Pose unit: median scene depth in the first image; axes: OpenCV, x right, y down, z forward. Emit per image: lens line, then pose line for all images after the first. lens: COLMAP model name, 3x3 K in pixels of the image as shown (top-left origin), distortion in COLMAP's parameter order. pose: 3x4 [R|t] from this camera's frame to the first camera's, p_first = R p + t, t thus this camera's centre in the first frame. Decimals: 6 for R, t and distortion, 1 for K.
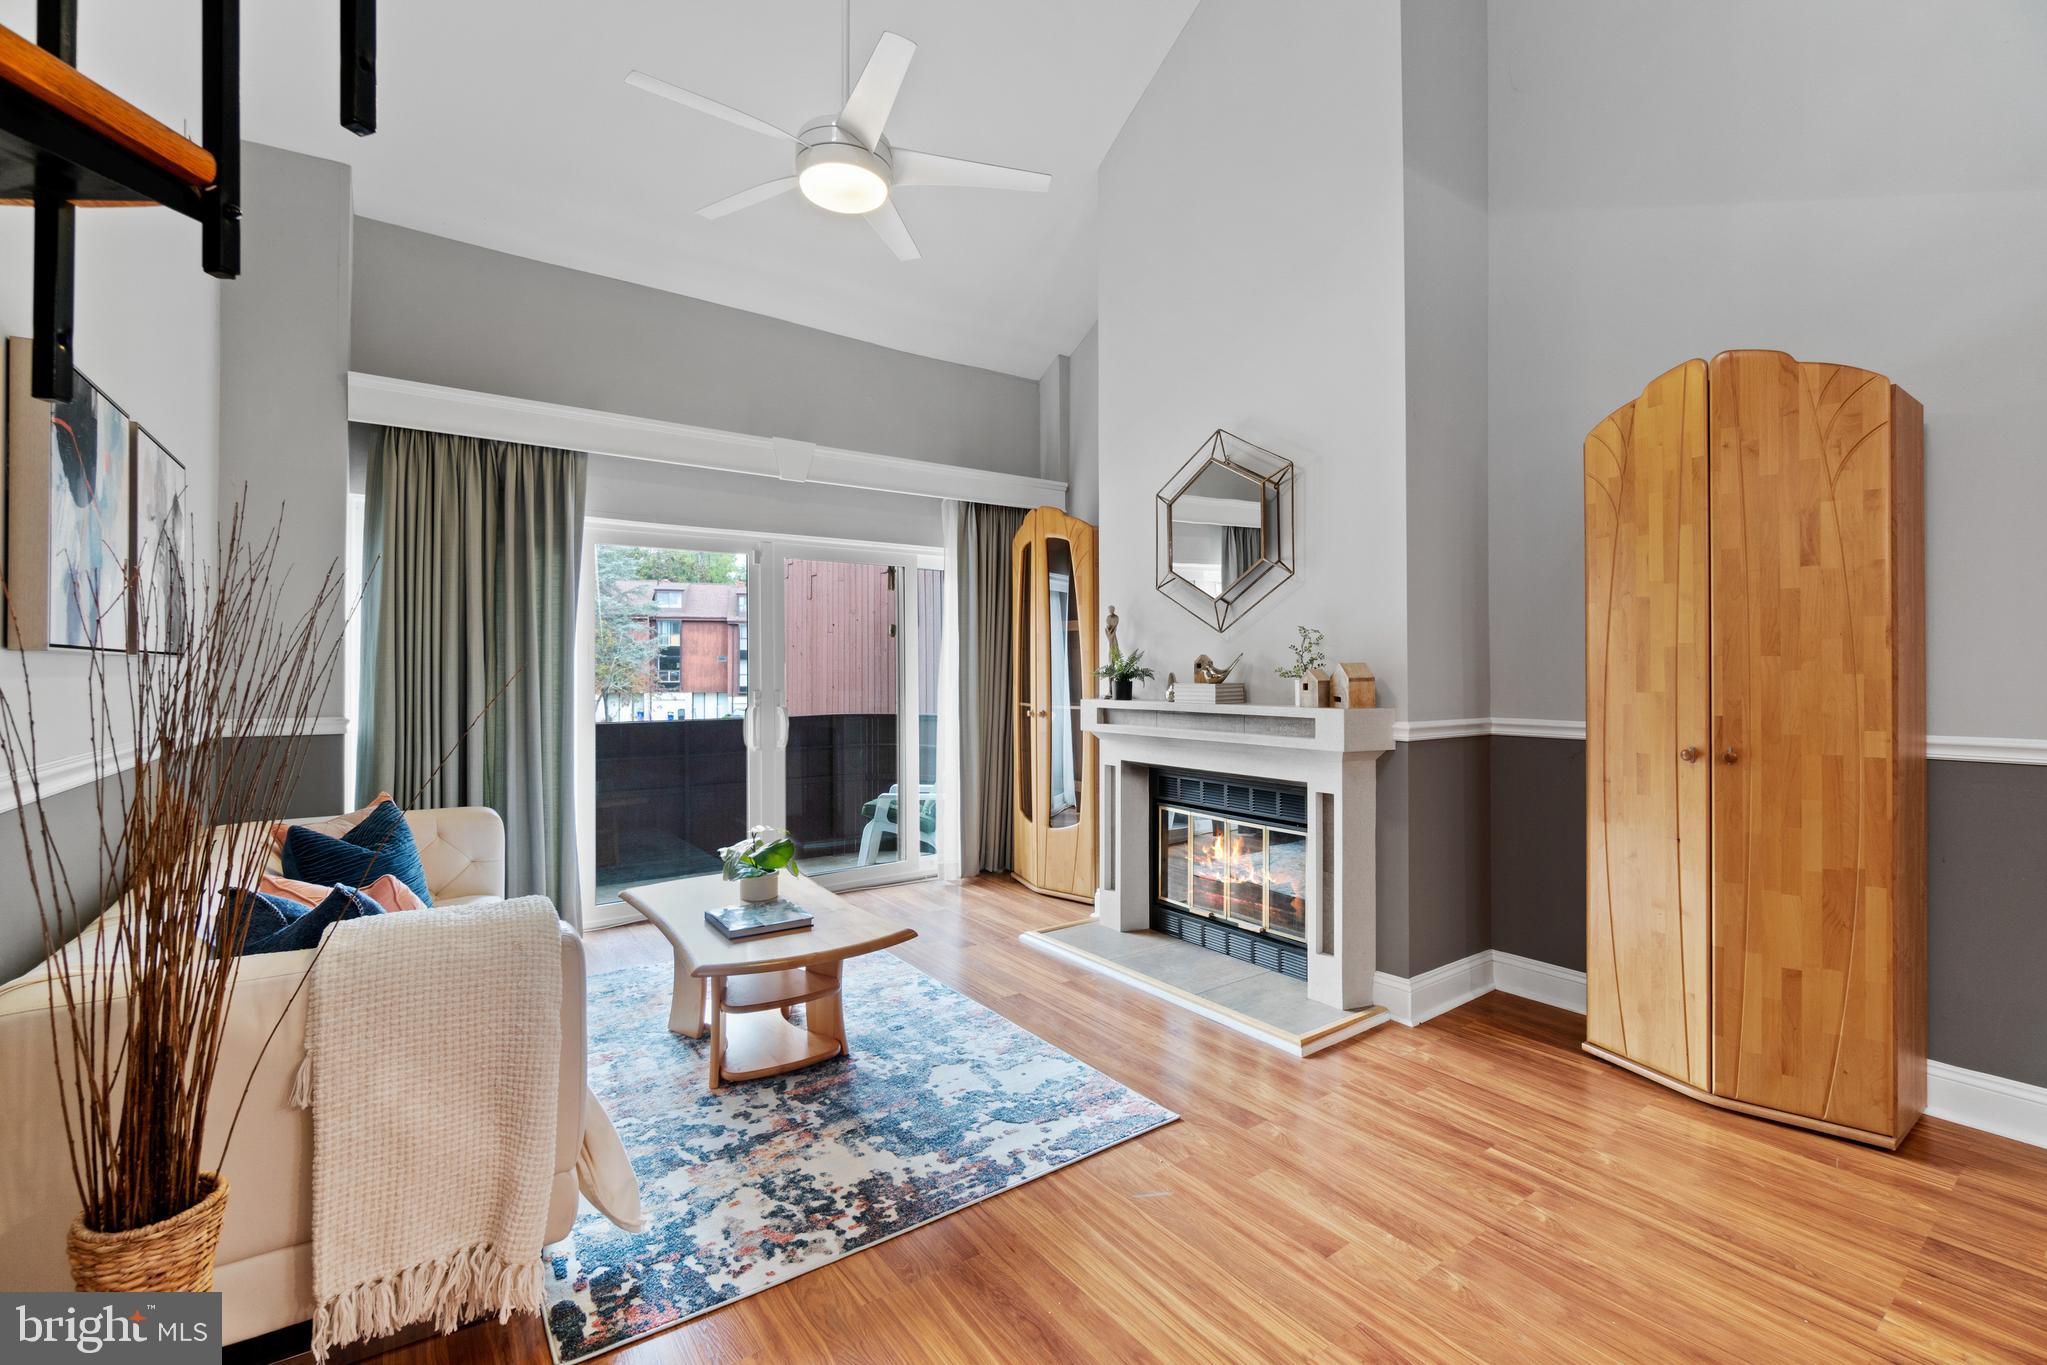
lens RADIAL K [[878.2, 0, 1004.1], [0, 878.2, 665.2], [0, 0, 1]] dist [-0.005140, 0.000119]
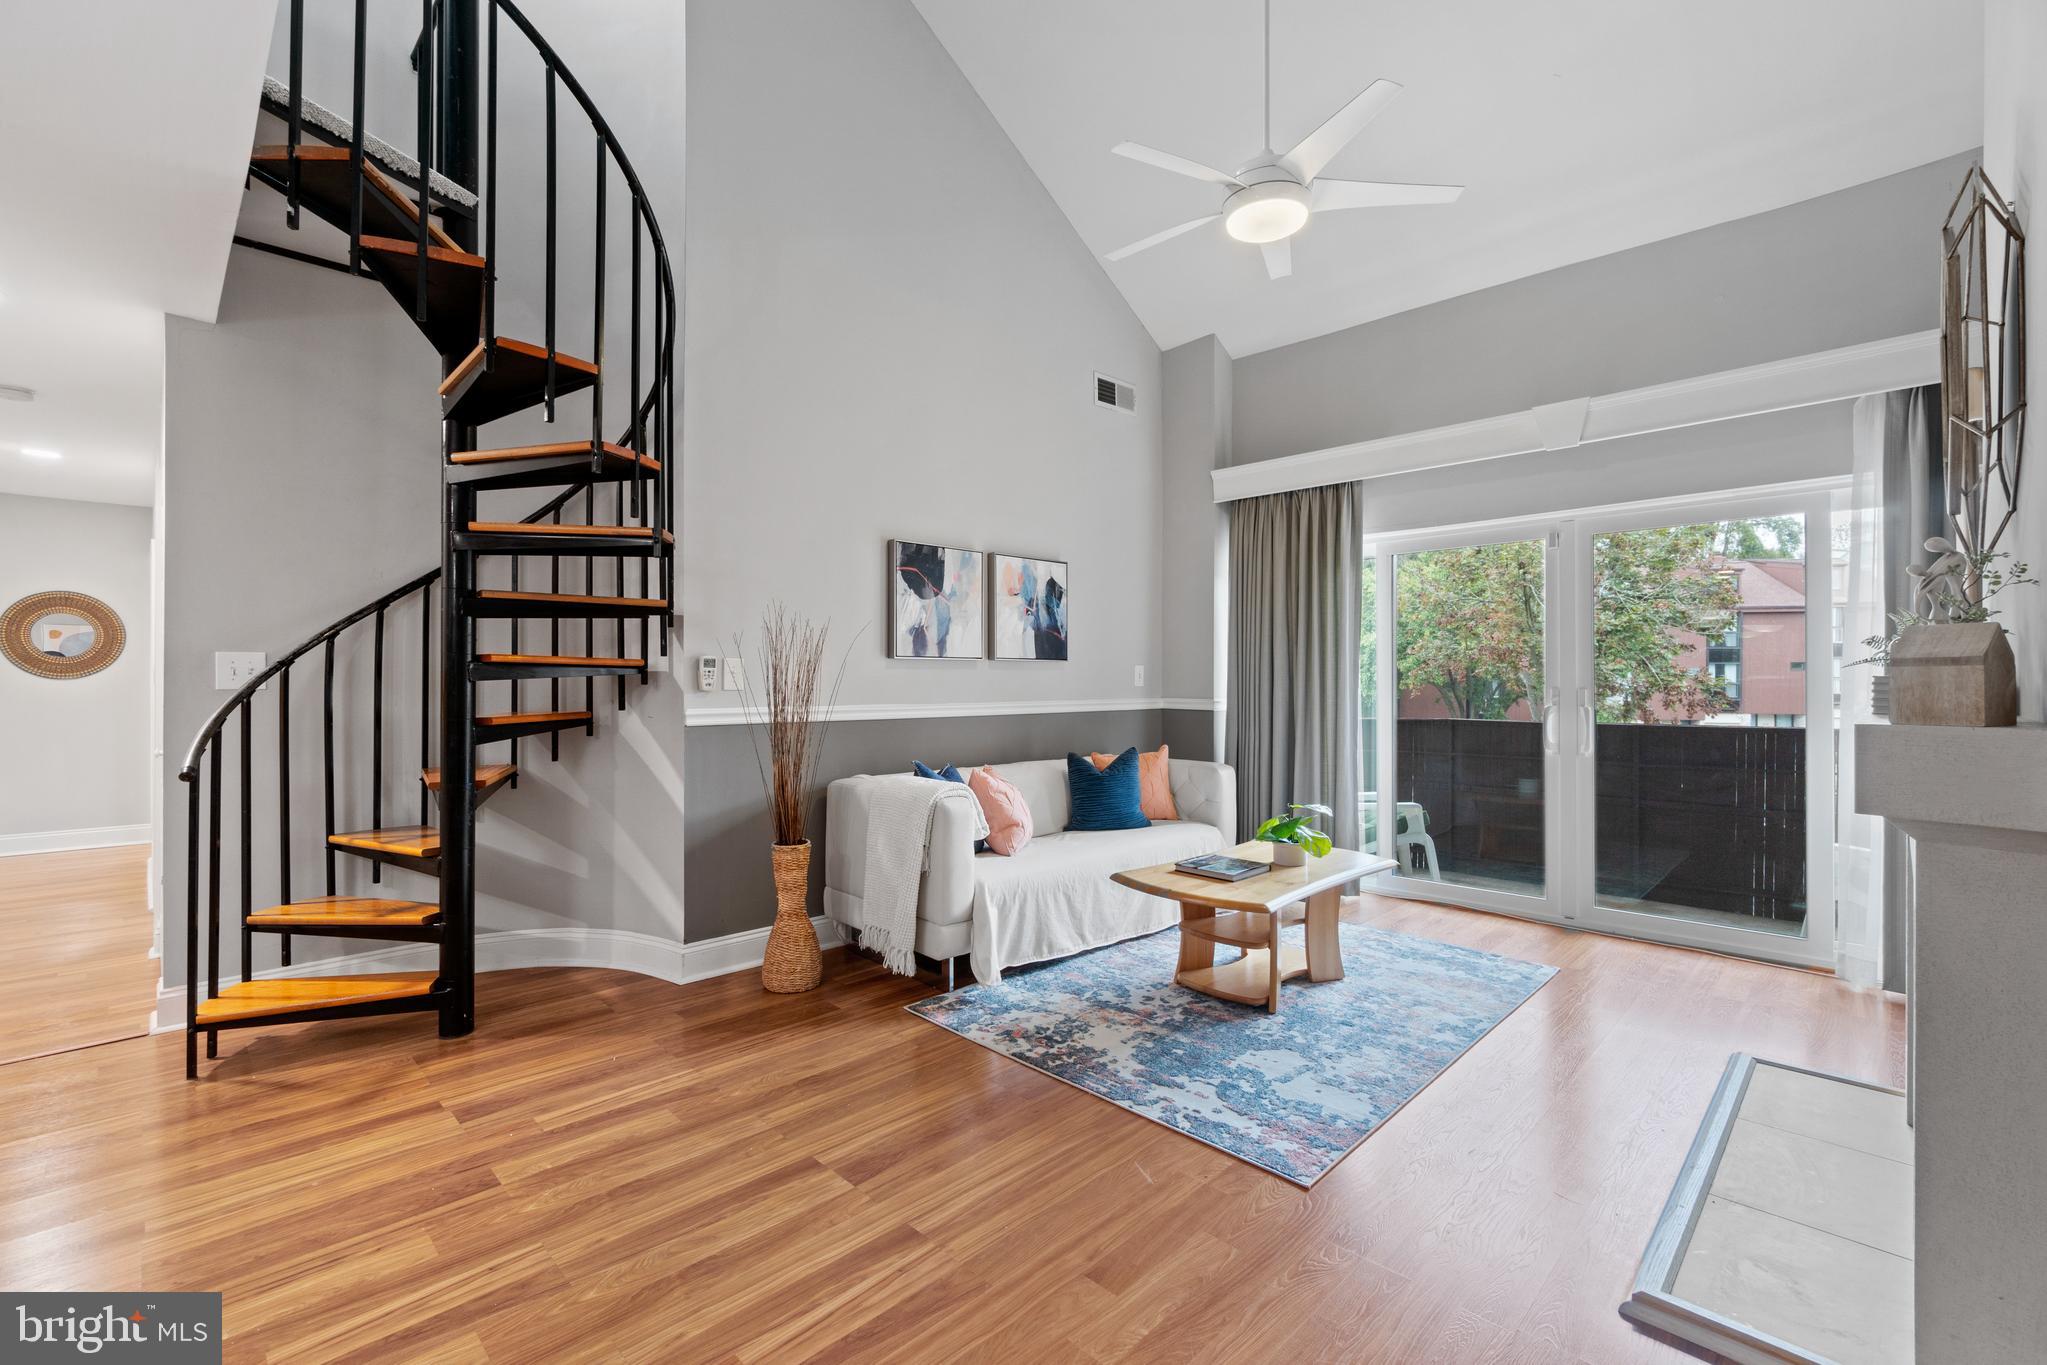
lens RADIAL K [[878.2, 0, 1035.4], [0, 878.2, 688.3], [0, 0, 1]] dist [-0.005140, 0.000119]
pose [[0.179596, 0.012087, -0.983666, 0.837498], [0.007444, 0.999879, 0.013645, 0.020428], [0.983712, -0.009773, 0.179484, 0.512809]]
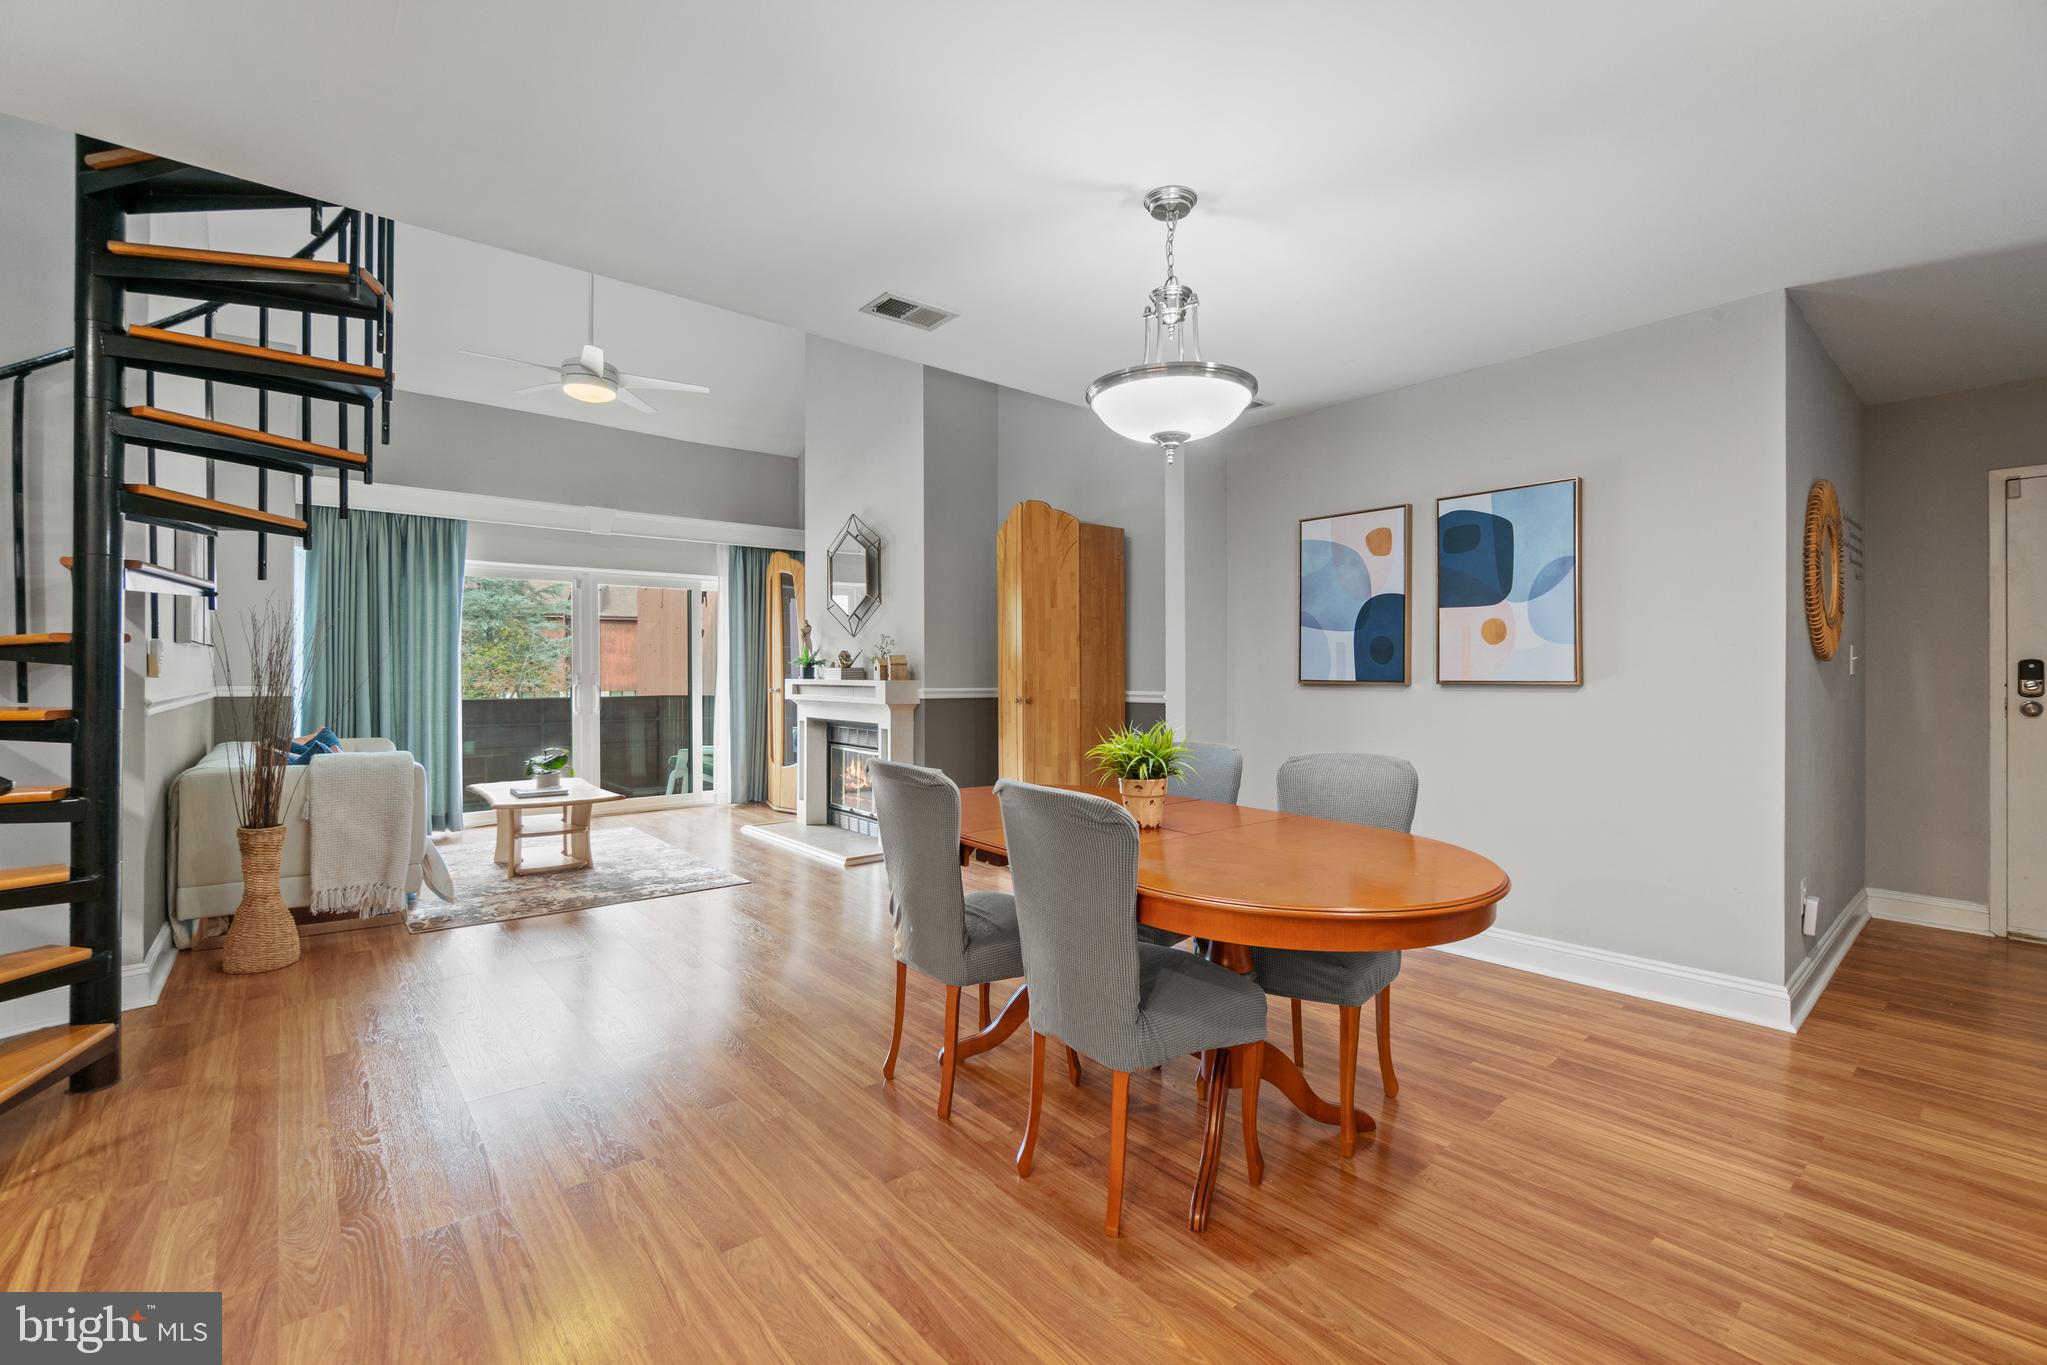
lens RADIAL K [[878.2, 0, 1006.8], [0, 878.2, 671.4], [0, 0, 1]] dist [-0.005140, 0.000119]
pose [[0.997193, 0.002627, 0.074826, 0.537325], [-0.003117, 0.999974, 0.006432, 0.020795], [-0.074807, -0.006647, 0.997176, -0.869869]]
